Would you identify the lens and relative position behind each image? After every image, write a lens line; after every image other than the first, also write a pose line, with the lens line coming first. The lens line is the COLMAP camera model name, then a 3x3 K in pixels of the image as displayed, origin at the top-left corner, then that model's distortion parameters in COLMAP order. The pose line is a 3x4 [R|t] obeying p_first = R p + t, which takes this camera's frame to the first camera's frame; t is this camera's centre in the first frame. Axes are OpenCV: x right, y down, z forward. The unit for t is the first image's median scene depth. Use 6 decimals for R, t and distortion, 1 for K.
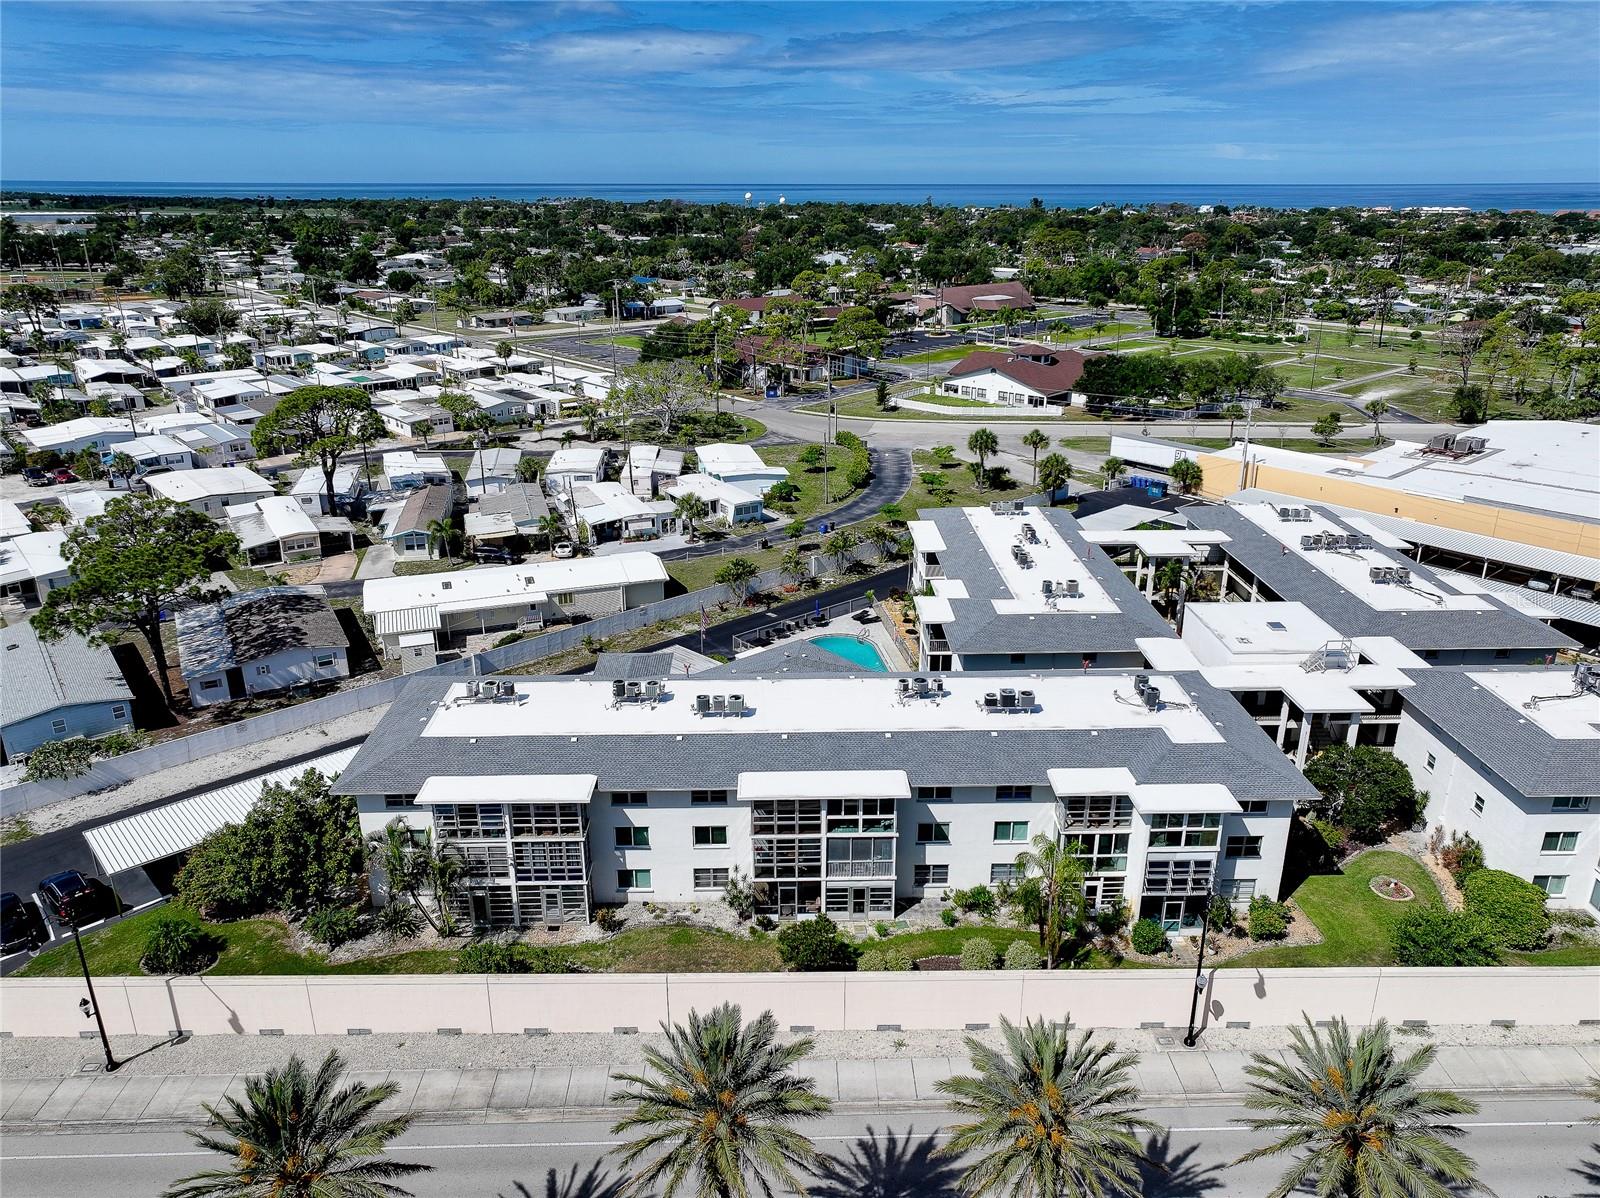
lens RADIAL K [[1131.2, 0, 804.8], [0, 1131.2, 597.6], [0, 0, 1]] dist [-0.002386, 0.019868]
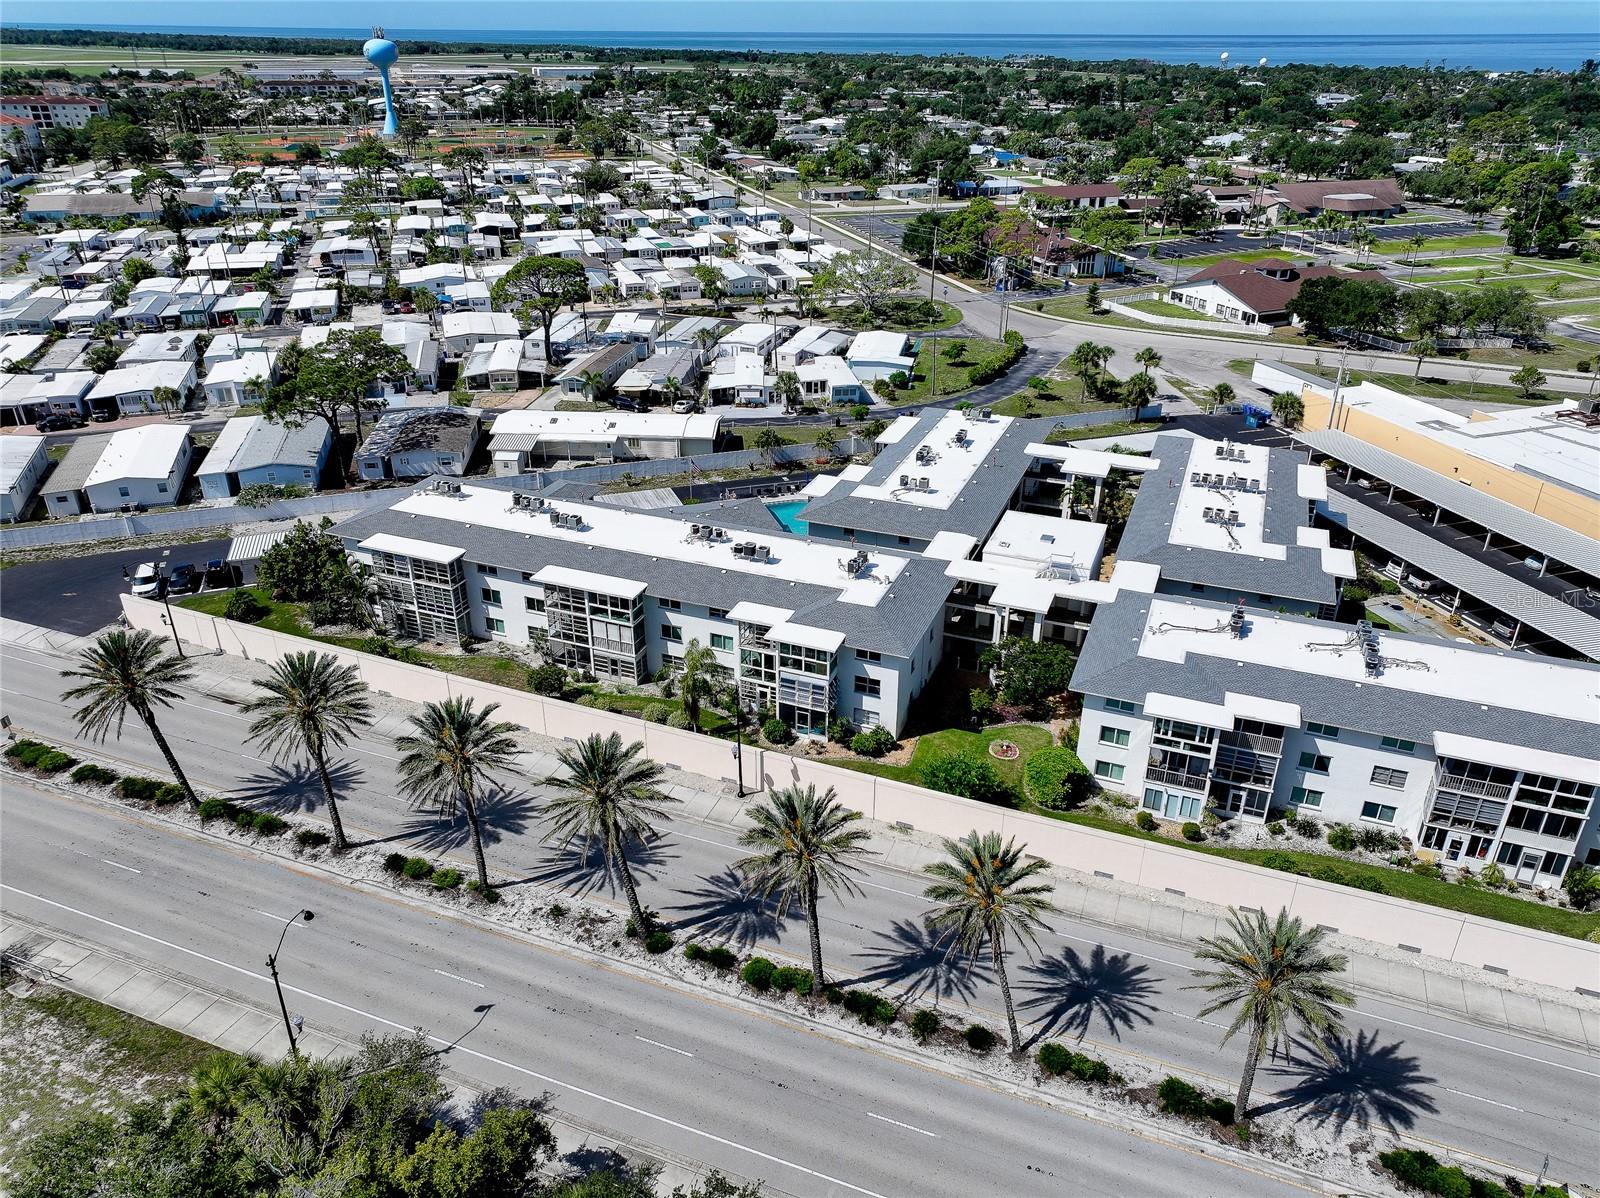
lens RADIAL K [[1131.2, 0, 800.9], [0, 1131.2, 588.4], [0, 0, 1]] dist [-0.002386, 0.019868]
pose [[0.919764, 0.177825, -0.349874, 0.446938], [-0.140143, 0.981502, 0.130438, -0.030960], [0.366597, -0.070940, 0.927671, -0.143619]]
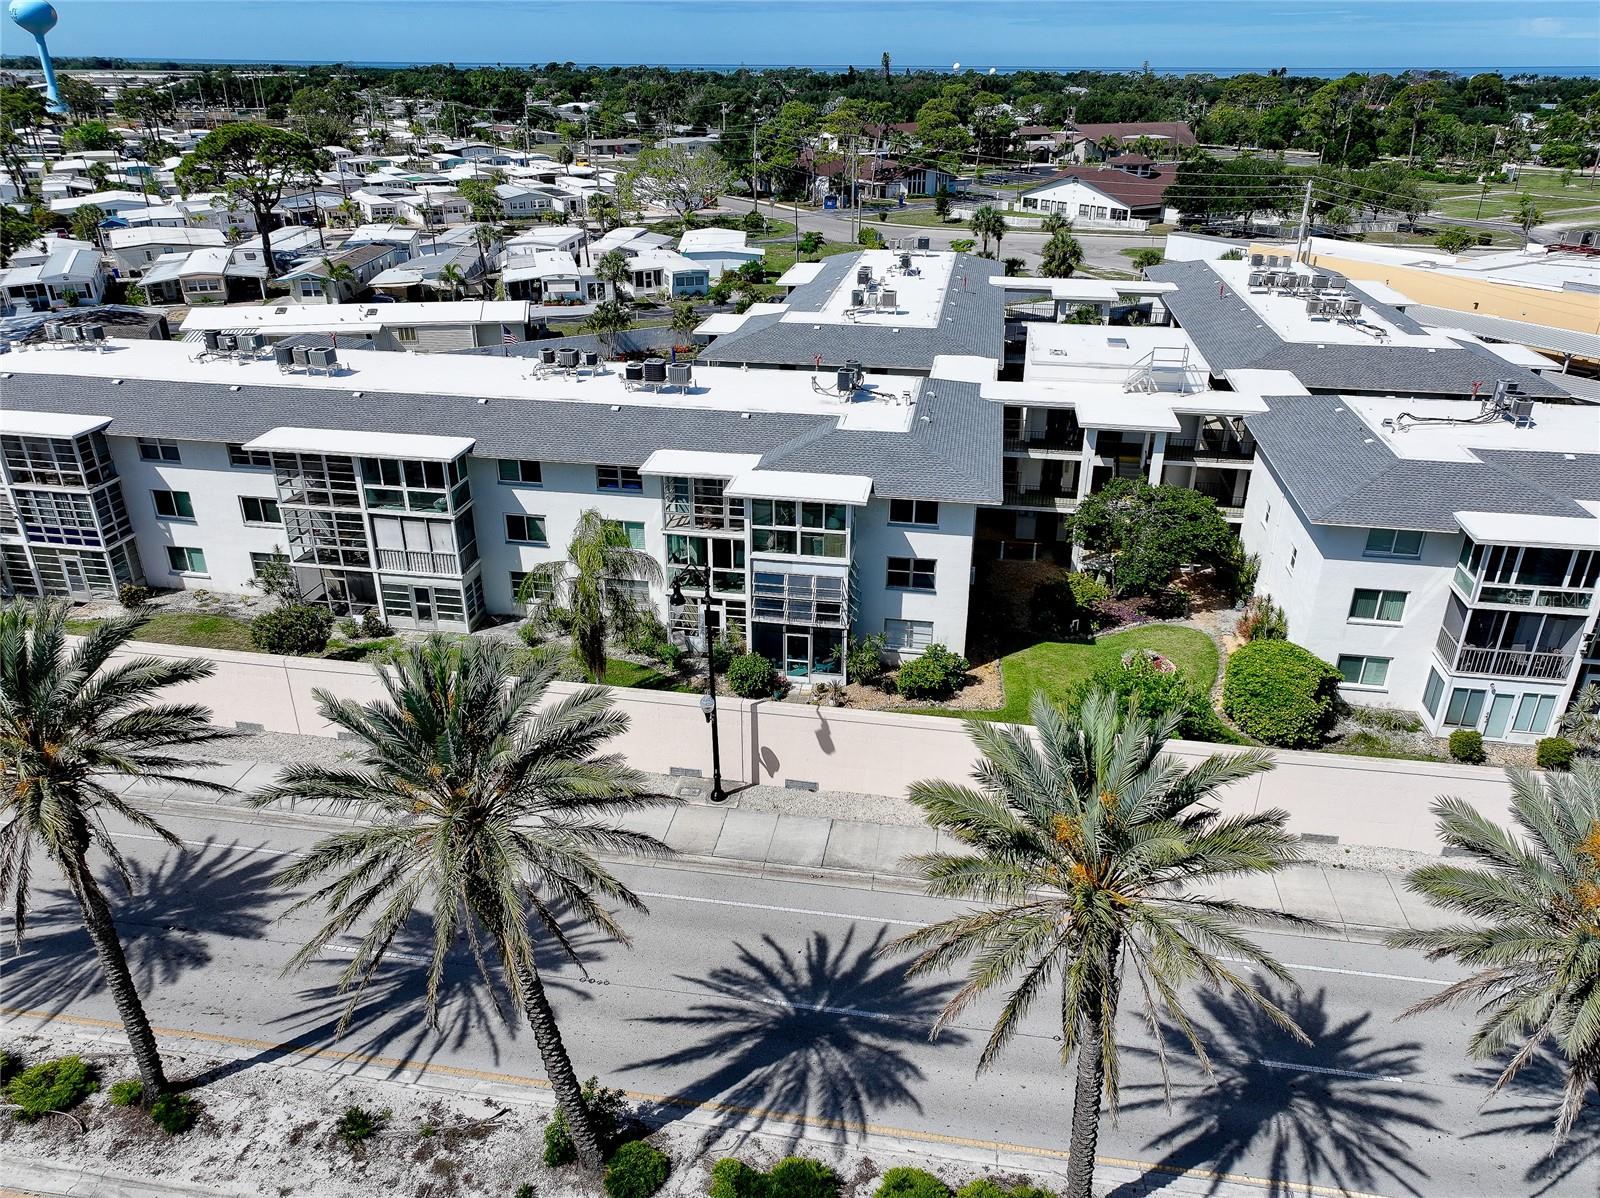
lens RADIAL K [[1131.2, 0, 802.1], [0, 1131.2, 594.3], [0, 0, 1]] dist [-0.002386, 0.019868]
pose [[0.982274, 0.084267, -0.167444, 0.260609], [-0.069643, 0.993378, 0.091374, 0.101410], [0.174035, -0.078093, 0.981638, 0.161546]]
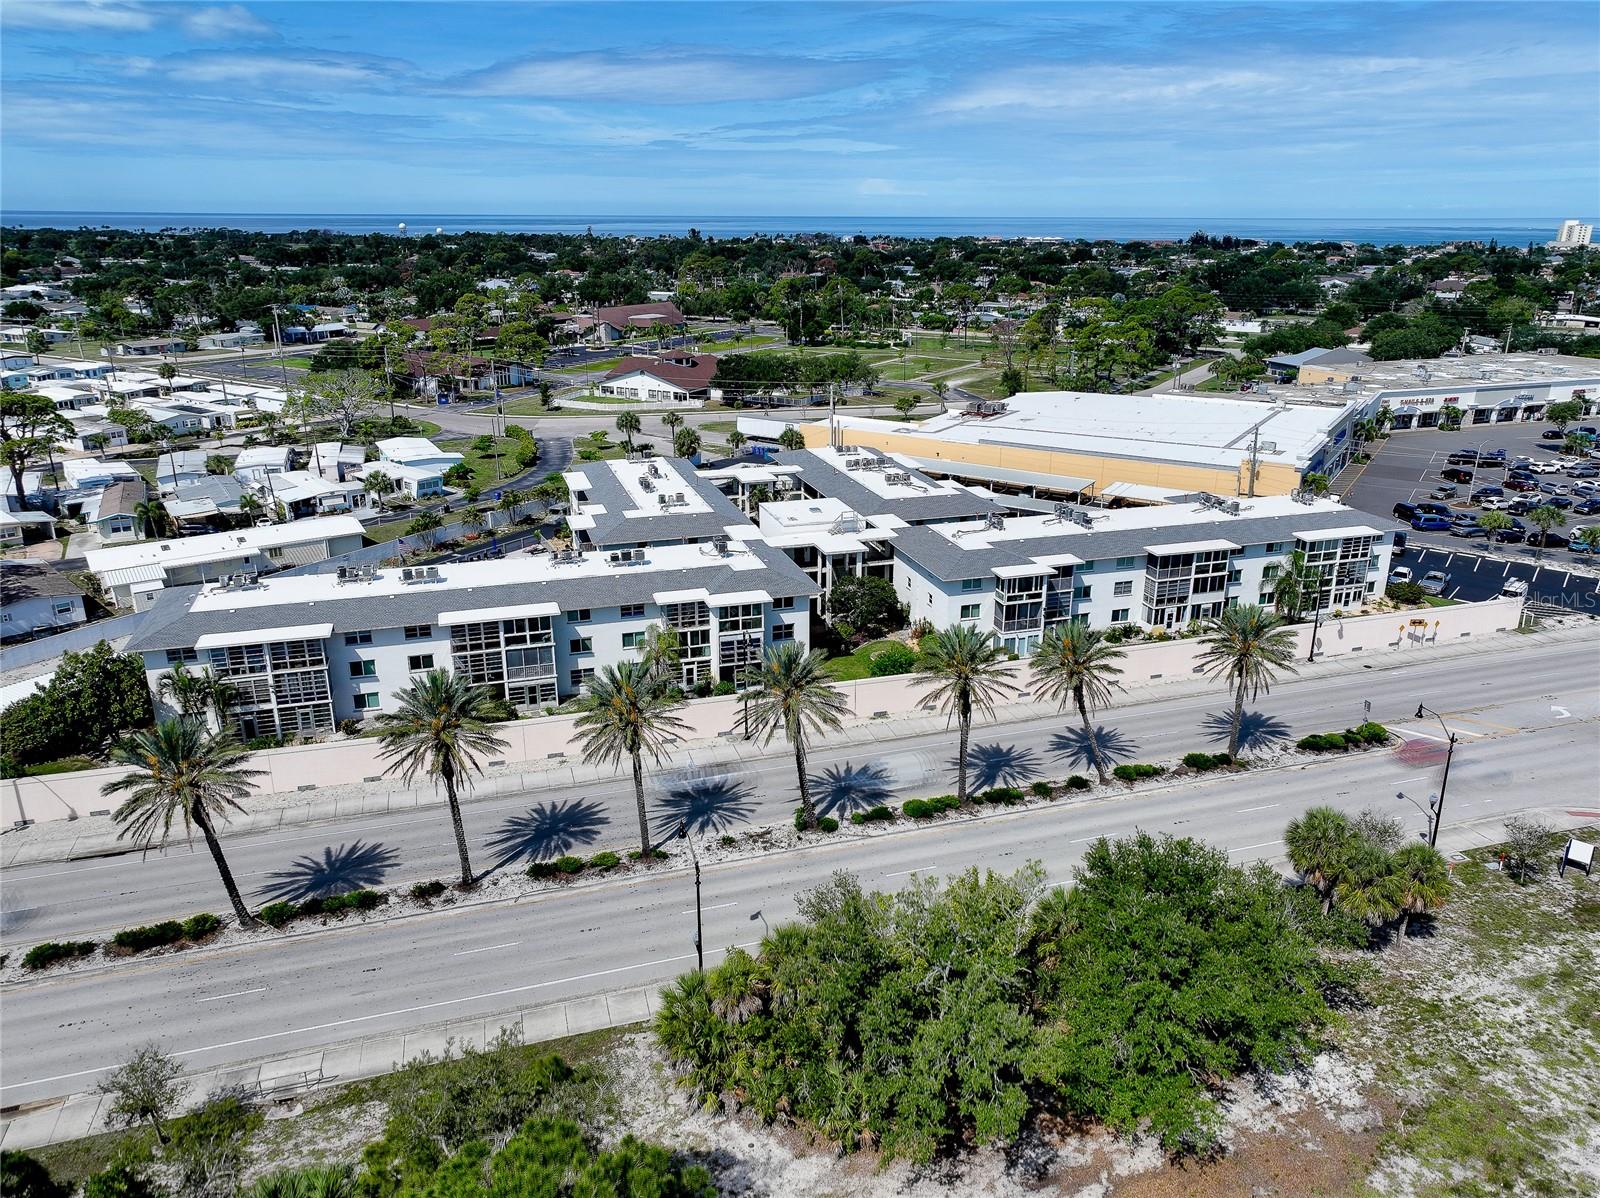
lens RADIAL K [[1131.2, 0, 808.4], [0, 1131.2, 594.1], [0, 0, 1]] dist [-0.002386, 0.019868]
pose [[0.960479, -0.085778, 0.264806, 0.008563], [0.093032, 0.995551, -0.014950, 0.114714], [-0.262346, 0.038995, 0.964186, -0.299339]]
